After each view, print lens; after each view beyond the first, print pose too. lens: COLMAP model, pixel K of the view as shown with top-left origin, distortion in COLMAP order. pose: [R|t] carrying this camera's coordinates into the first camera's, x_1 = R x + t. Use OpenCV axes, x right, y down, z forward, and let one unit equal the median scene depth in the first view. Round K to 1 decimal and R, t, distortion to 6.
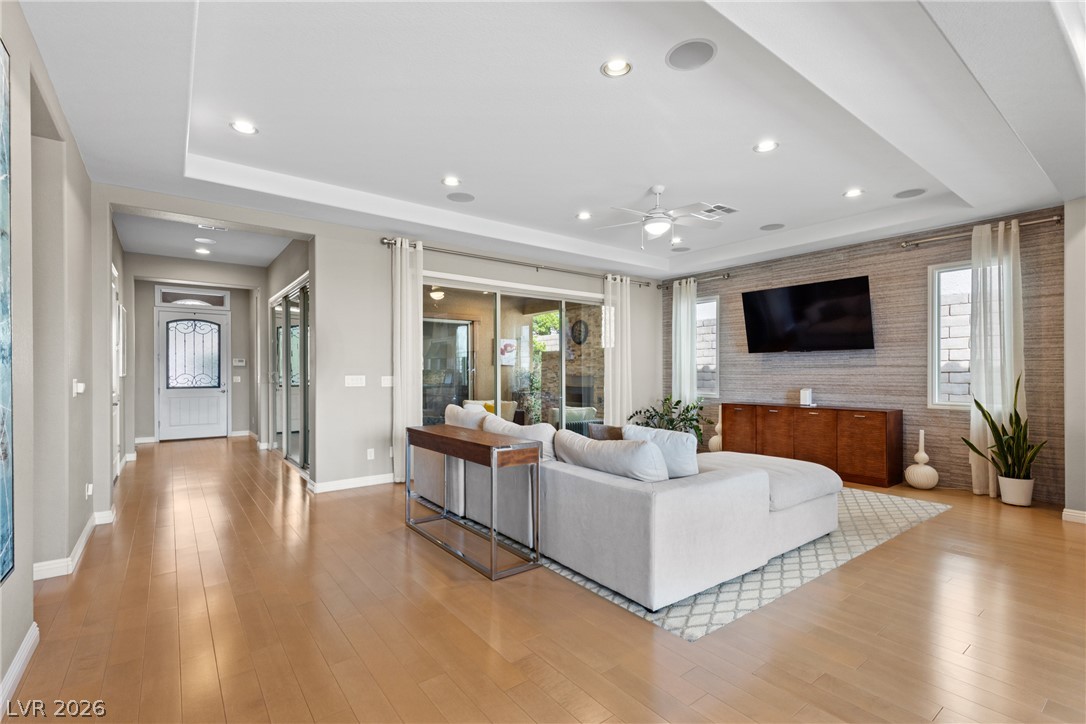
lens RADIAL K [[494.1, 0, 544.9], [0, 494.1, 371.5], [0, 0, 1]] dist [0.009117, -0.001739]
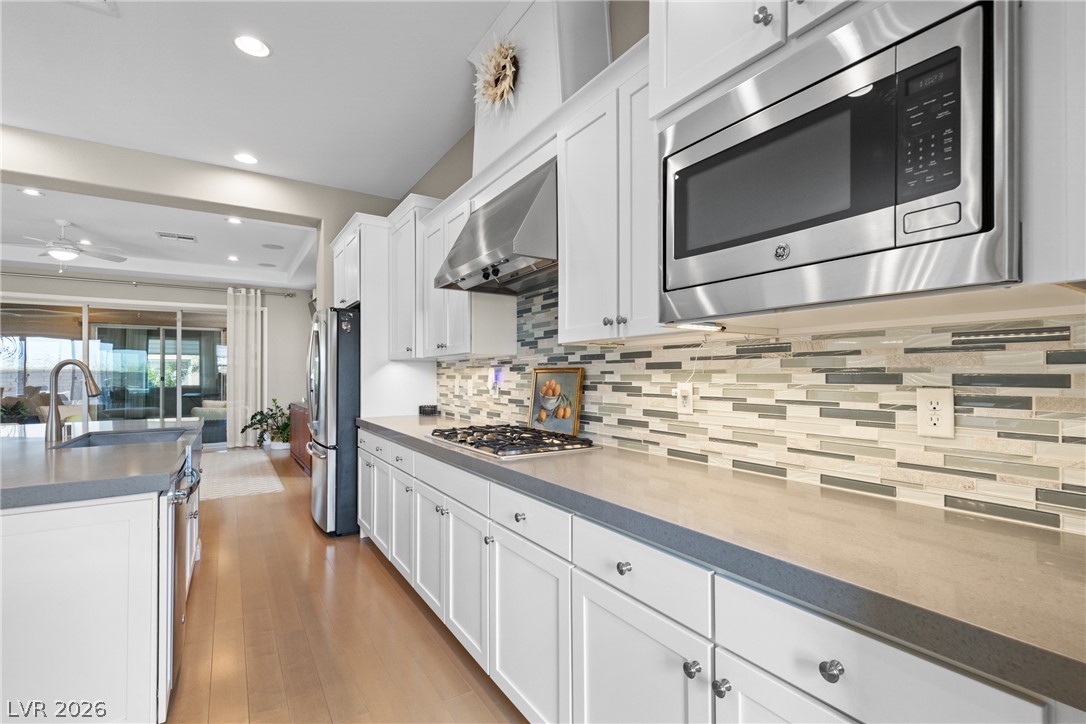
lens RADIAL K [[494.1, 0, 549.2], [0, 494.1, 370.4], [0, 0, 1]] dist [0.009117, -0.001739]
pose [[0.997220, -0.003776, -0.074415, 1.021444], [0.003214, 0.999965, -0.007674, 0.002007], [0.074442, 0.007414, 0.997198, -0.069378]]
